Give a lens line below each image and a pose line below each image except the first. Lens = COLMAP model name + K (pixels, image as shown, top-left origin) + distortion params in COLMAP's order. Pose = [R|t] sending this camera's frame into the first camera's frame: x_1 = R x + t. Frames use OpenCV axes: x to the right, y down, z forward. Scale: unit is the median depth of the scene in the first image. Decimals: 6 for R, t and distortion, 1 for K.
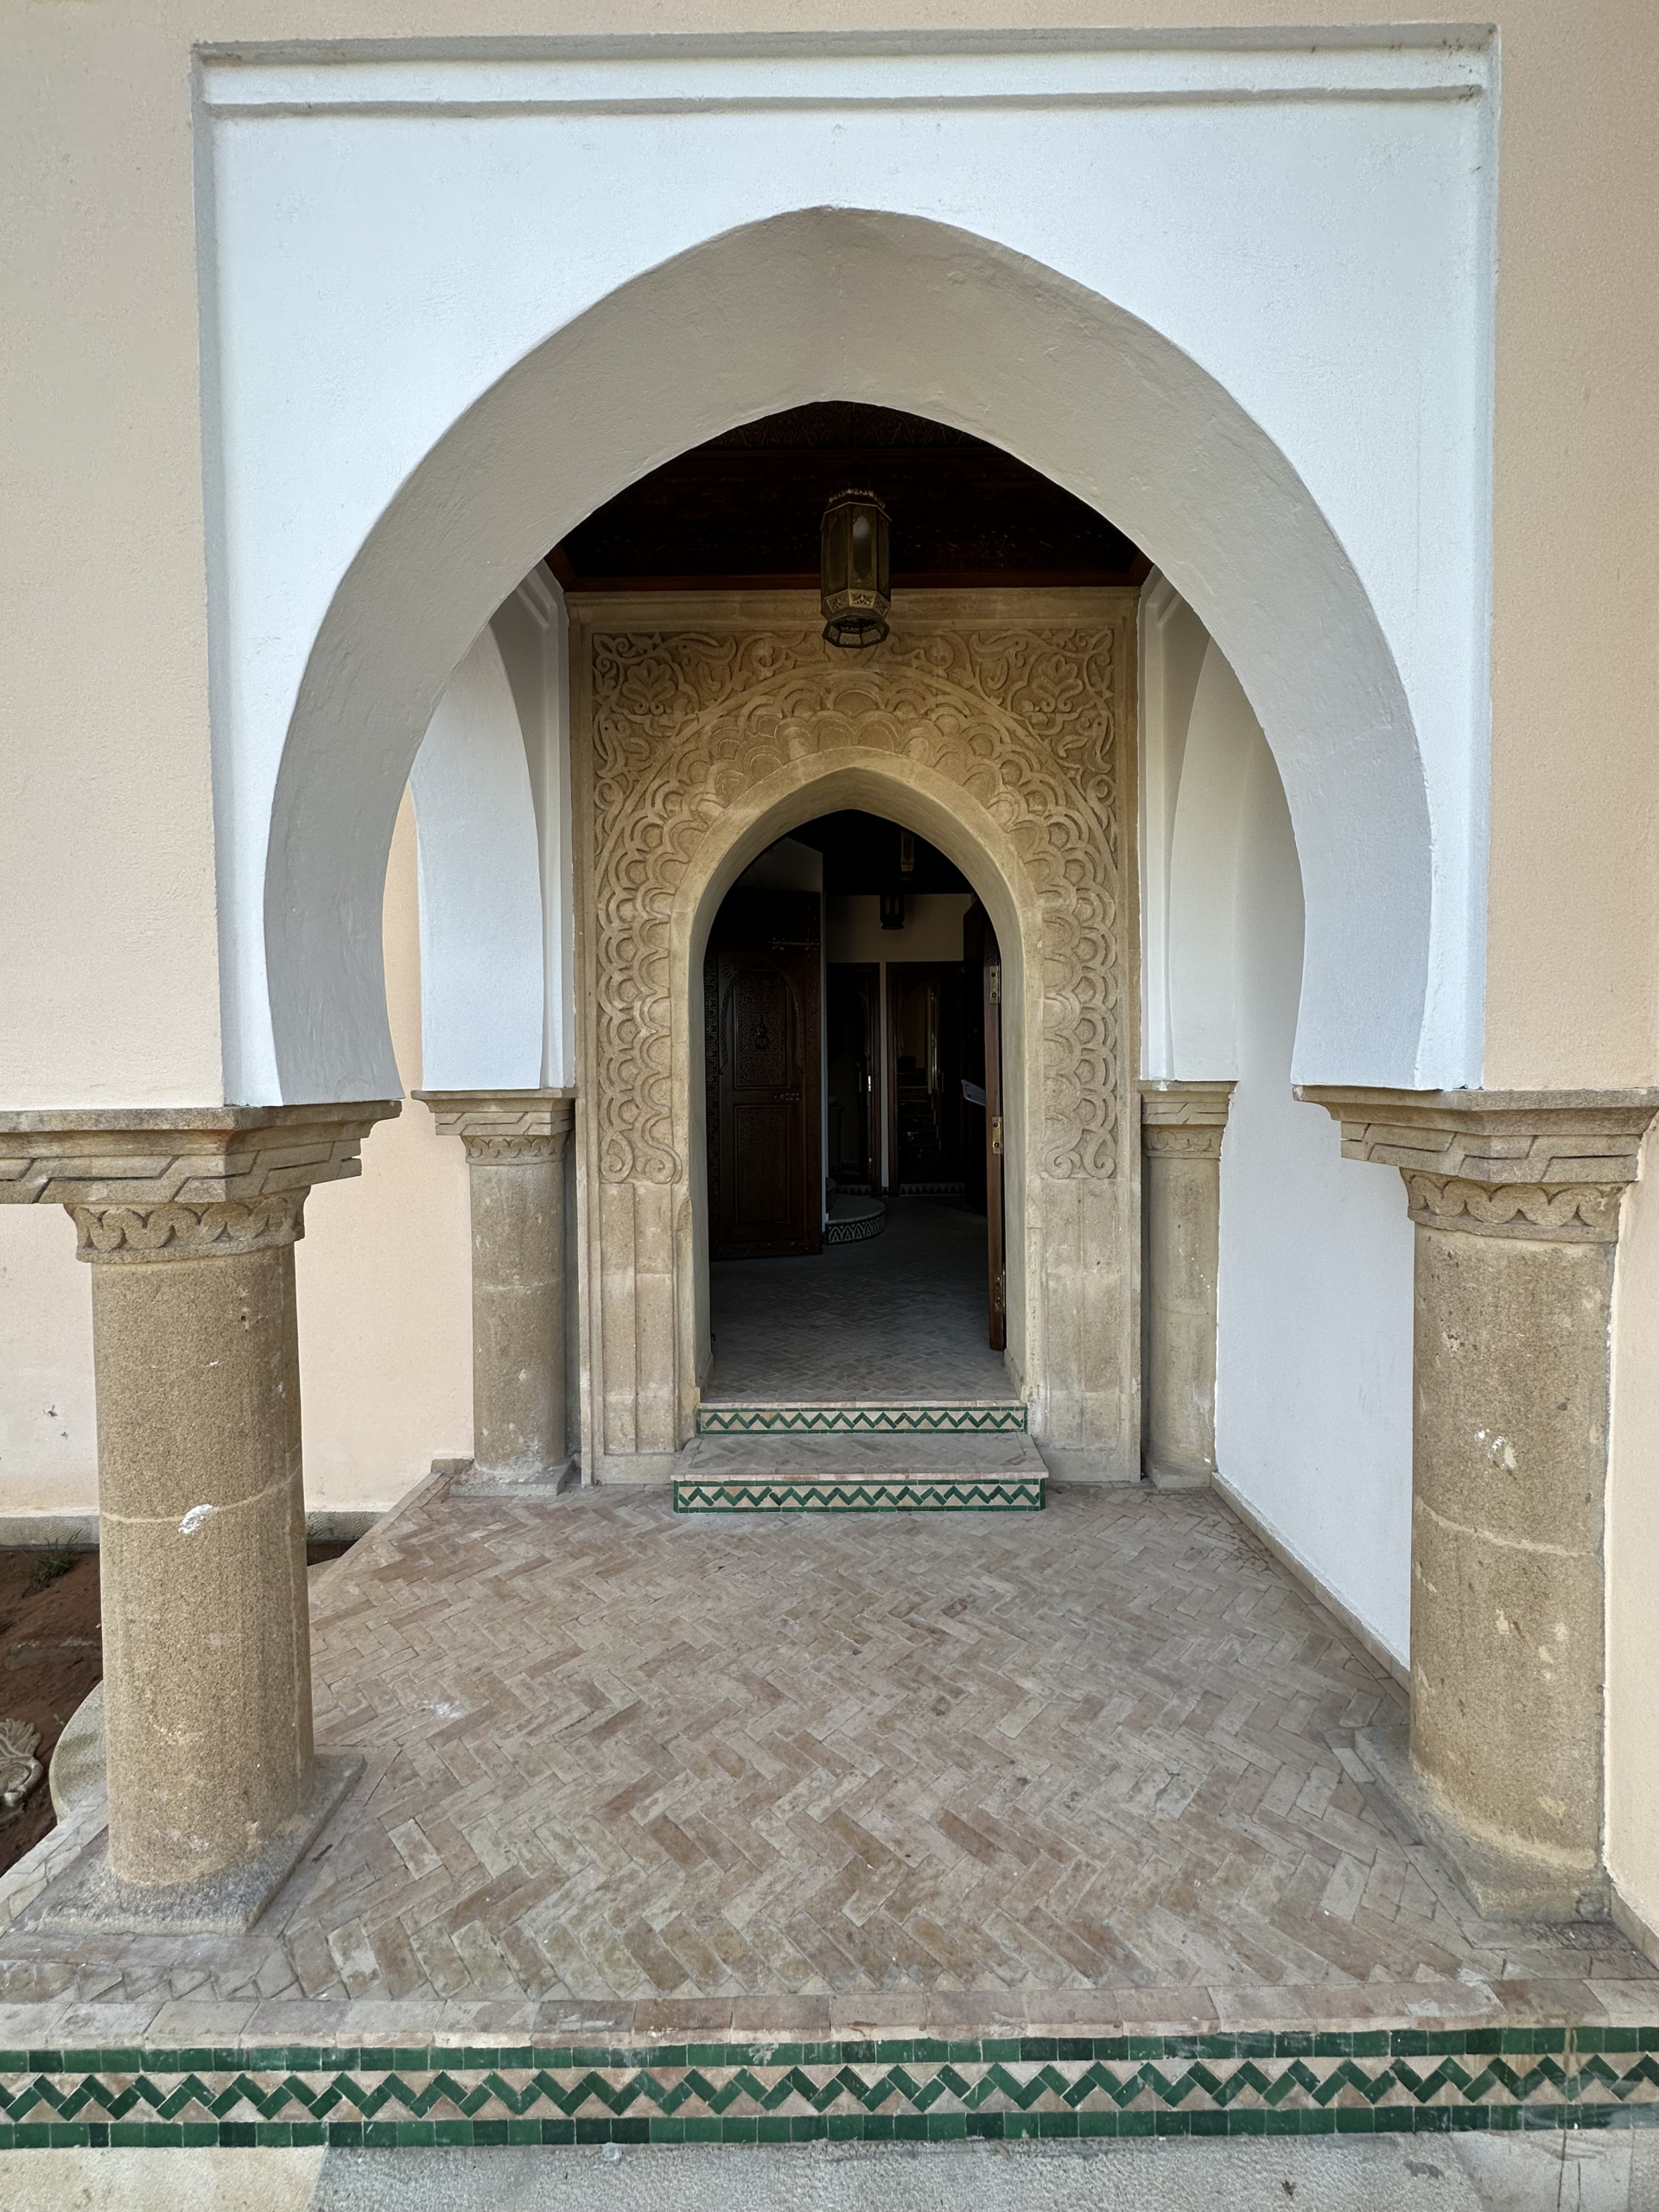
lens RADIAL K [[880.8, 0, 841.7], [0, 880.8, 1103.9], [0, 0, 1]] dist [-0.004680, 0.001025]
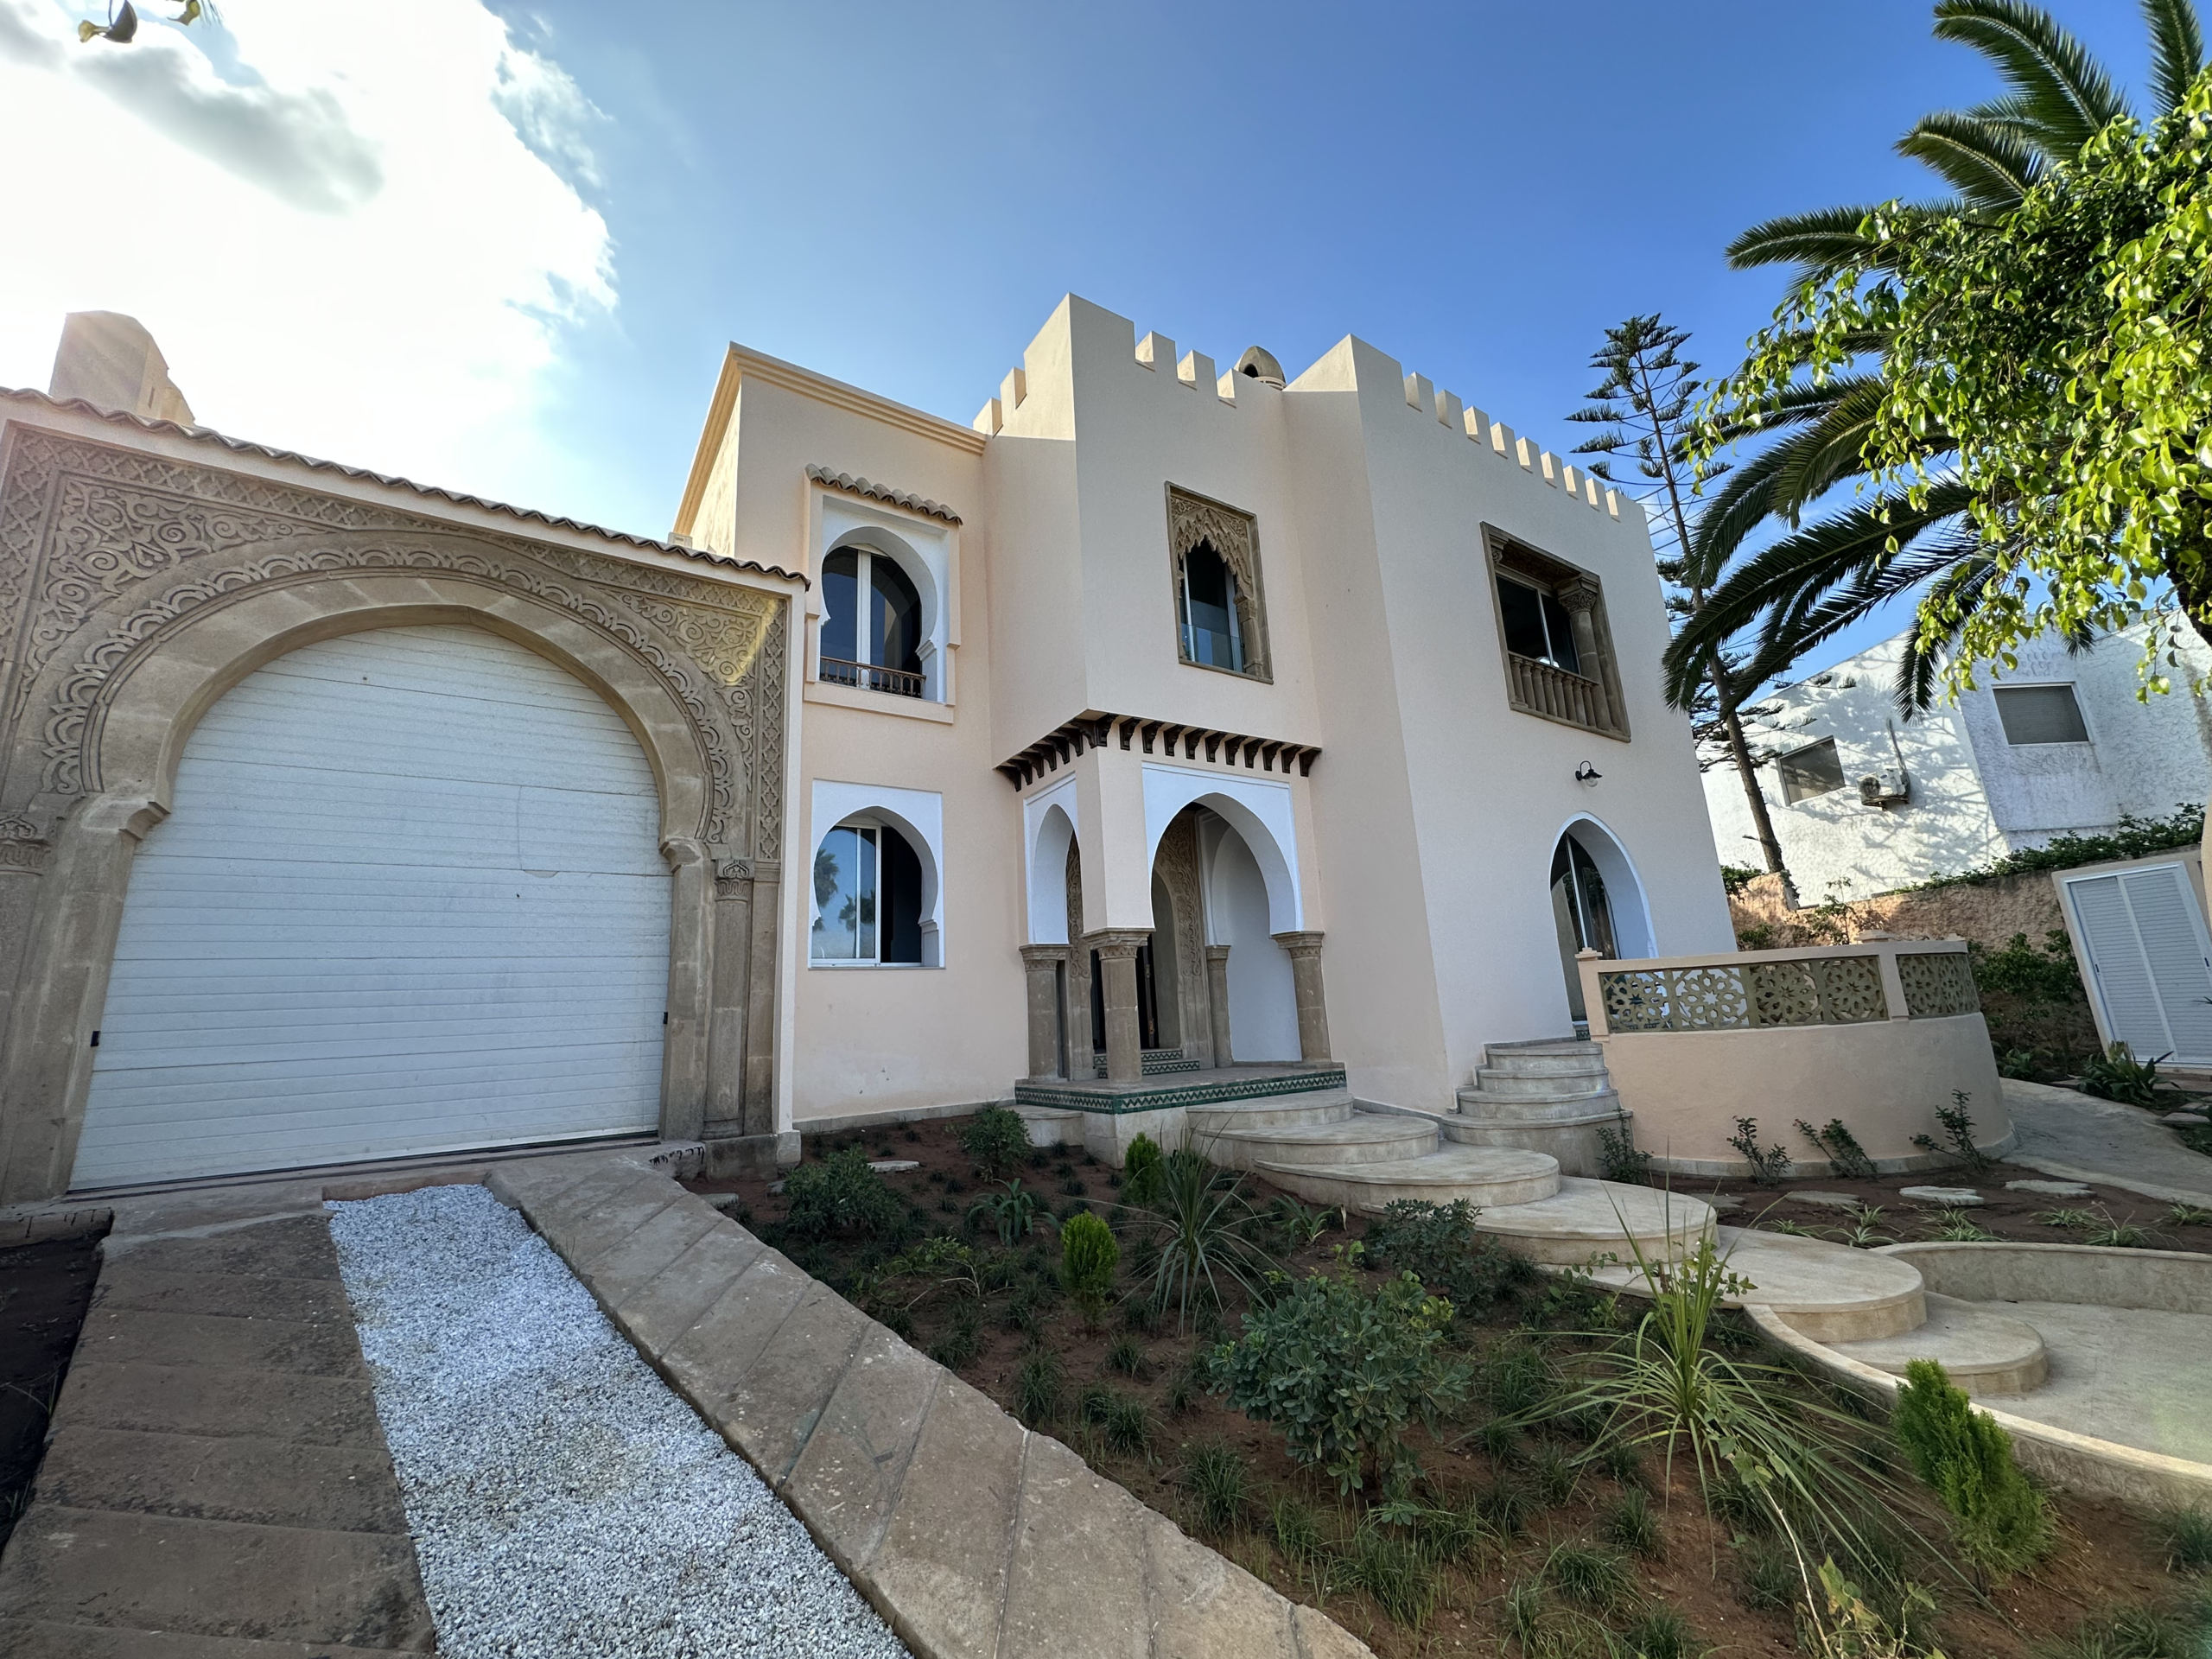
lens RADIAL K [[880.8, 0, 1097.4], [0, 880.8, 829.6], [0, 0, 1]] dist [-0.004680, 0.001025]
pose [[0.837650, 0.085925, 0.539406, -1.903201], [0.061582, 0.966395, -0.249575, 0.363993], [-0.542724, 0.242274, 0.804210, -1.647773]]
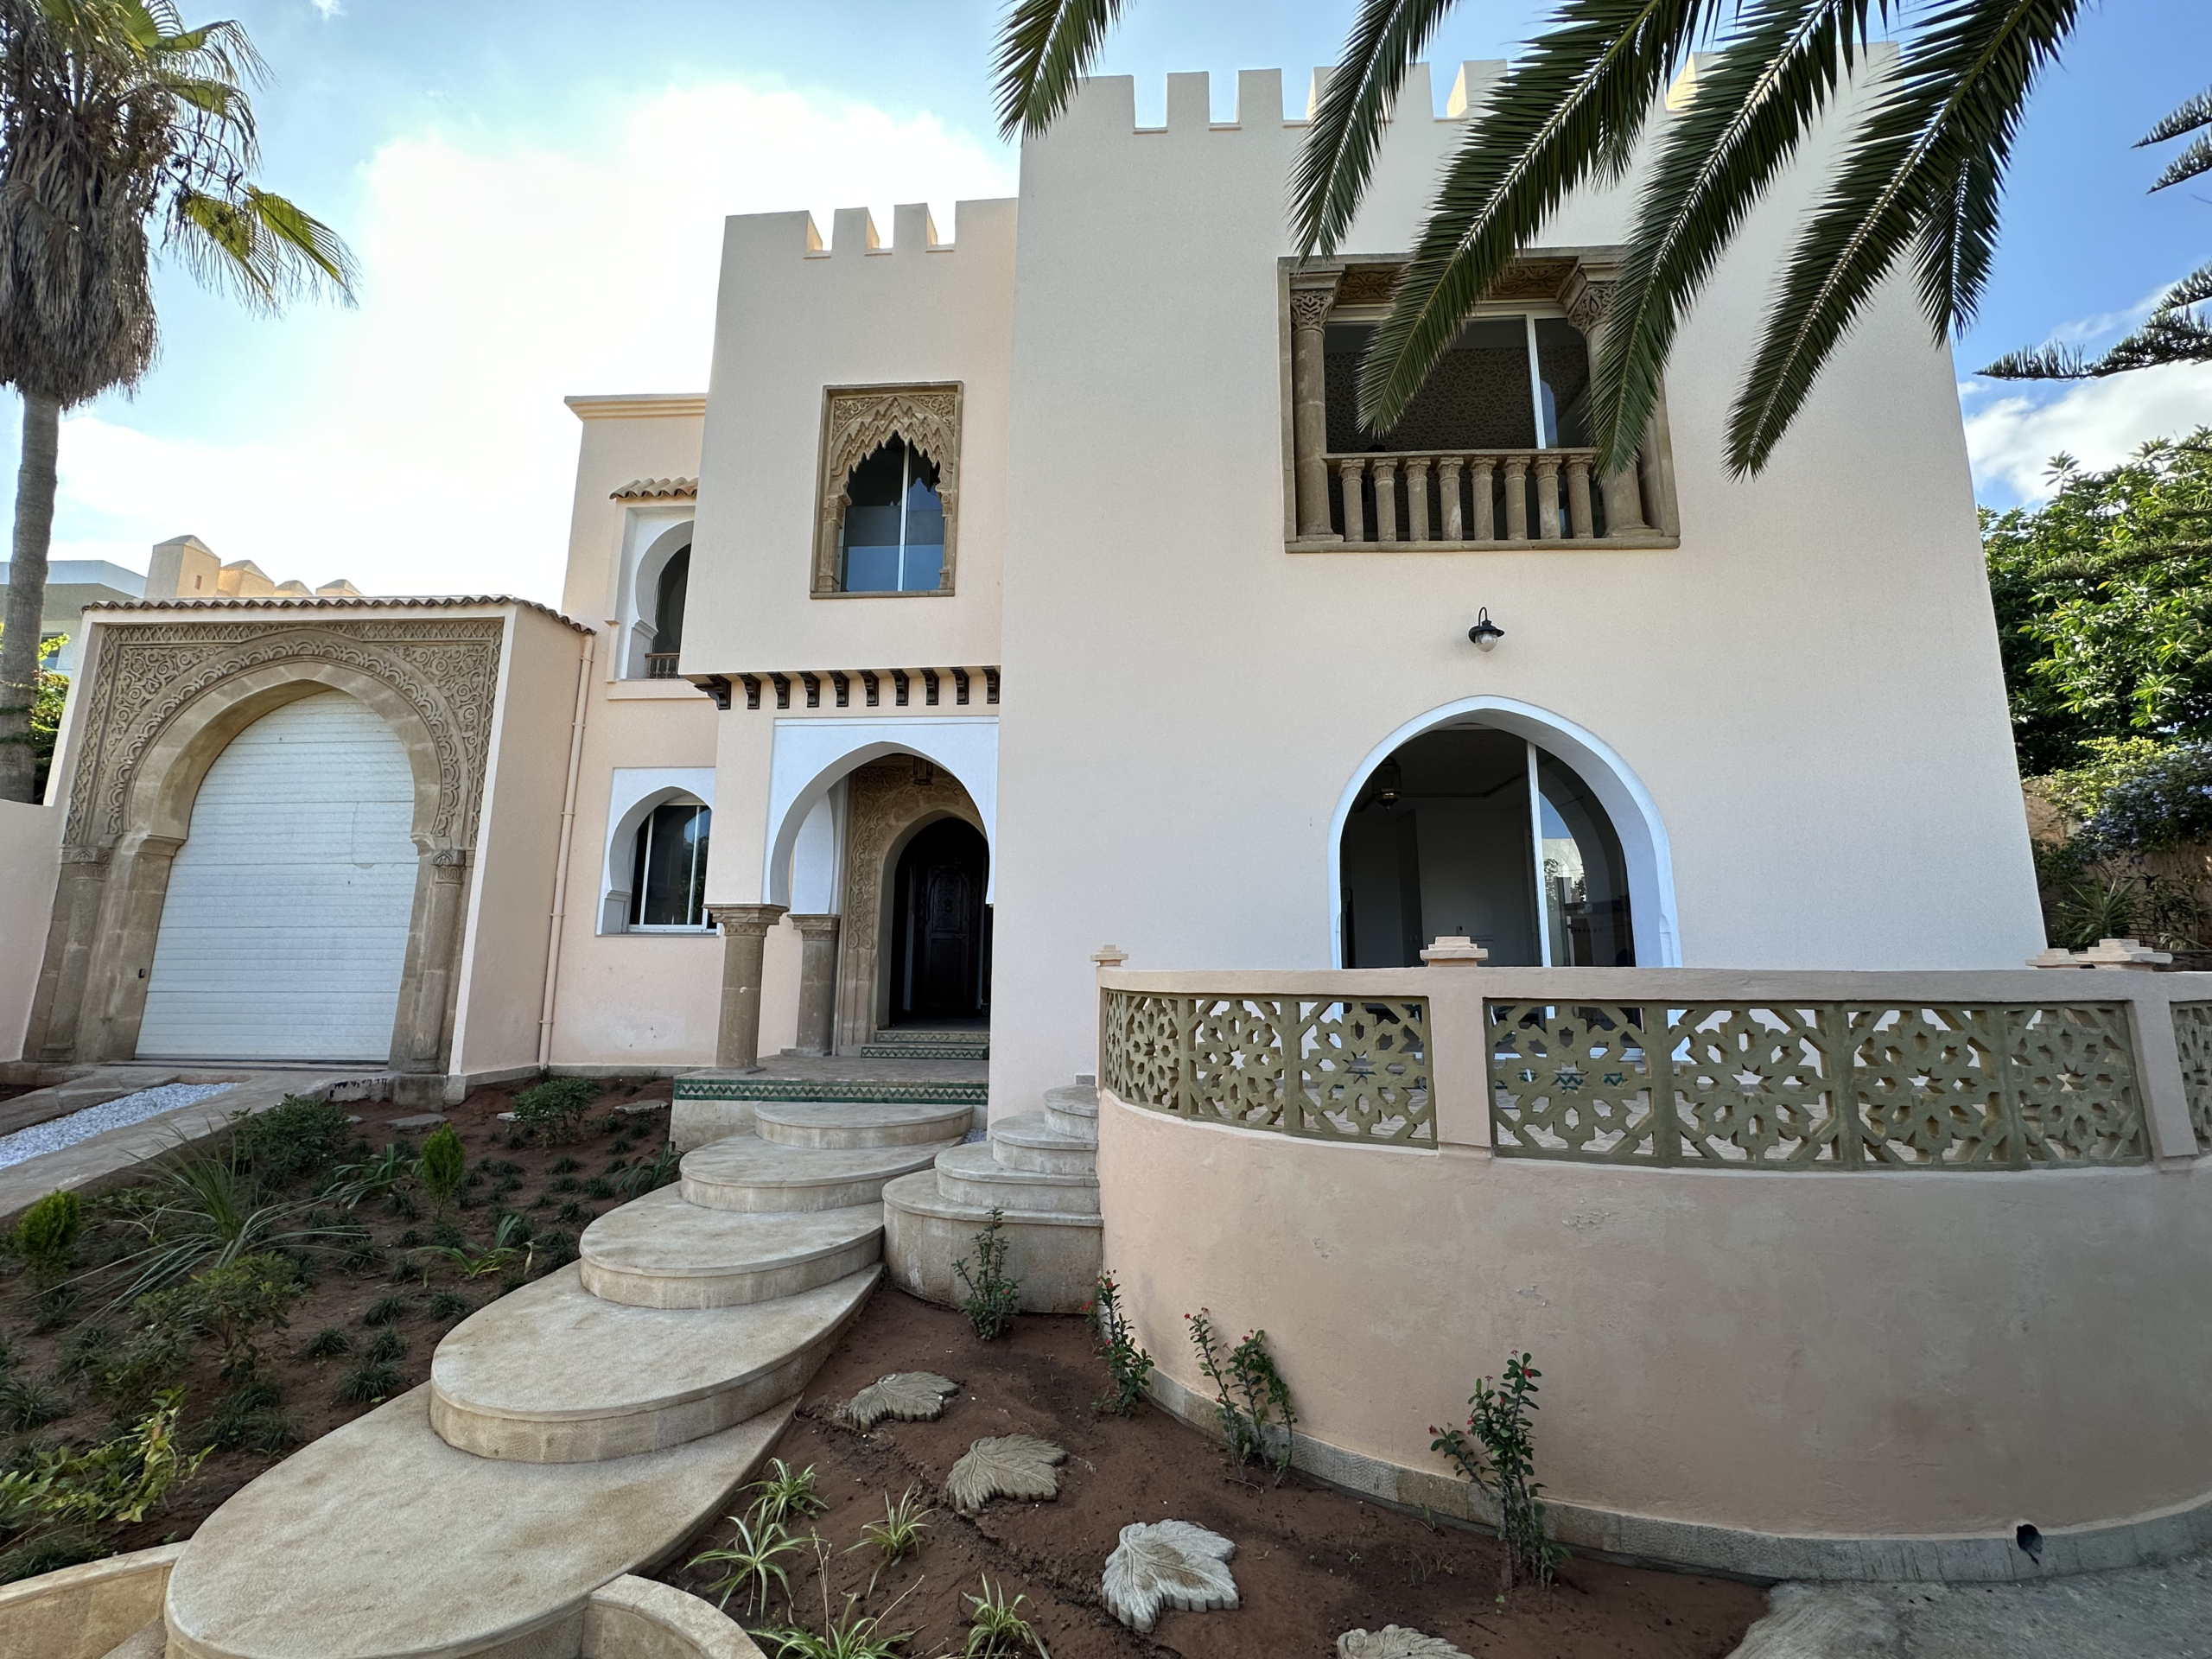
lens RADIAL K [[880.8, 0, 1112.0], [0, 880.8, 828.5], [0, 0, 1]] dist [-0.004680, 0.001025]
pose [[0.997324, 0.004127, -0.072997, 0.814043], [-0.018073, 0.981339, -0.191432, 0.242577], [0.070845, 0.192239, 0.978788, -1.870054]]
